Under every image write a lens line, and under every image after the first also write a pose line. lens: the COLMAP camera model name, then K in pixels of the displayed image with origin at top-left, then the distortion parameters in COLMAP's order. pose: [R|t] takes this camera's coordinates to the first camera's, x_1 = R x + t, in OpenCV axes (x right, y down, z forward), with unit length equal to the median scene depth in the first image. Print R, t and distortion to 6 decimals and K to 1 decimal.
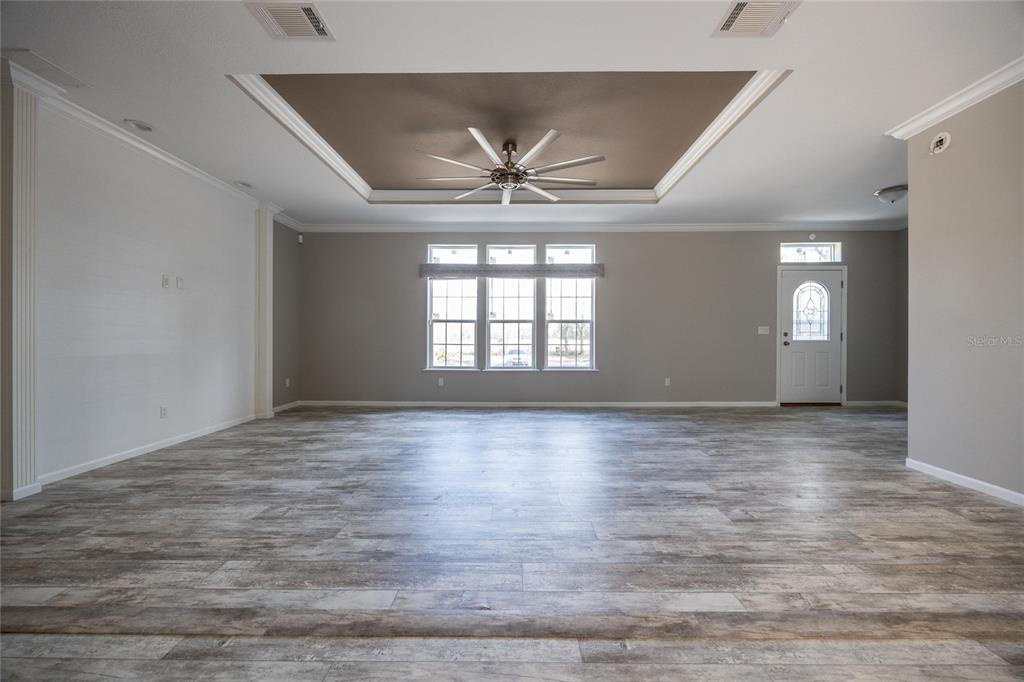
lens RADIAL K [[400.3, 0, 514.1], [0, 400.3, 335.7], [0, 0, 1]] dist [0.001255, 0.000162]
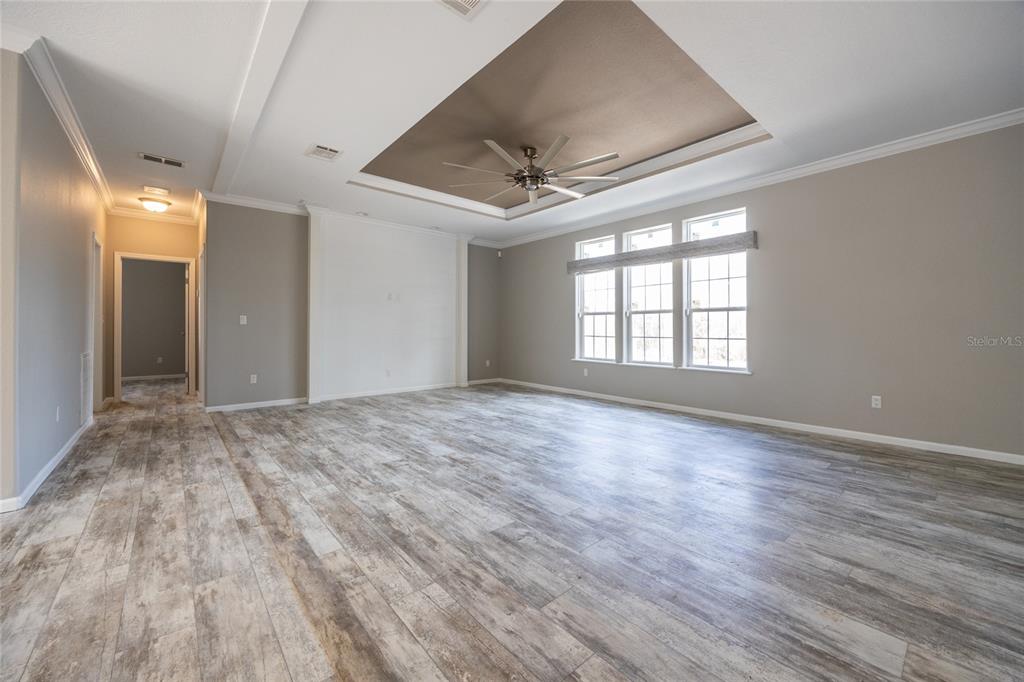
lens RADIAL K [[404.7, 0, 503.8], [0, 404.7, 312.4], [0, 0, 1]] dist [-0.001431, 0.000125]
pose [[0.644975, -0.031052, -0.763573, 0.484684], [-0.001333, 0.999127, -0.041757, 0.004418], [0.764203, 0.027950, 0.644370, 0.162811]]
